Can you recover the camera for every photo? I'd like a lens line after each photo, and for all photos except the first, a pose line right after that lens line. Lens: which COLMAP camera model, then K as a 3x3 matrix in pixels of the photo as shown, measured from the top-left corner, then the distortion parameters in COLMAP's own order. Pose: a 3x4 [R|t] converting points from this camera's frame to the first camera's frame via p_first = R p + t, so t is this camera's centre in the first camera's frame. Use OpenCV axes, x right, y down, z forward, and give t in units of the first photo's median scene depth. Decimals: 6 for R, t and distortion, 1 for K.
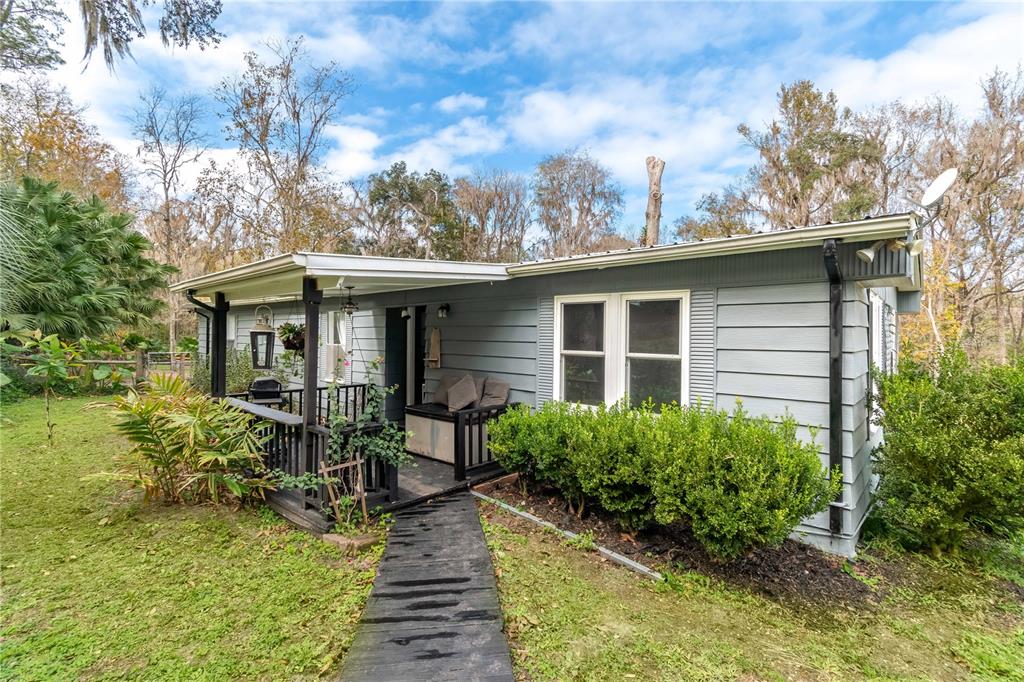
lens RADIAL K [[445.0, 0, 512.0], [0, 445.0, 341.0], [0, 0, 1]] dist [0.014864, 0.000188]
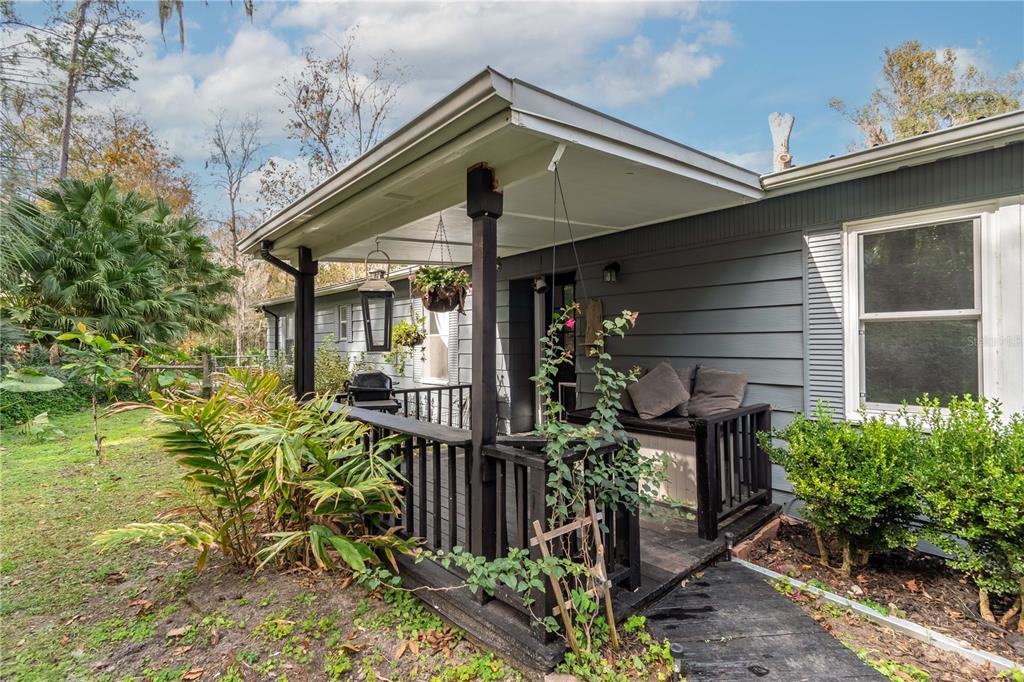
lens RADIAL K [[451.4, 0, 523.5], [0, 451.4, 342.4], [0, 0, 1]] dist [0.015090, 0.000393]
pose [[0.996049, -0.019102, -0.086725, -0.267888], [0.017859, 0.999727, -0.015091, 0.056903], [0.086989, 0.013482, 0.996118, 0.345944]]
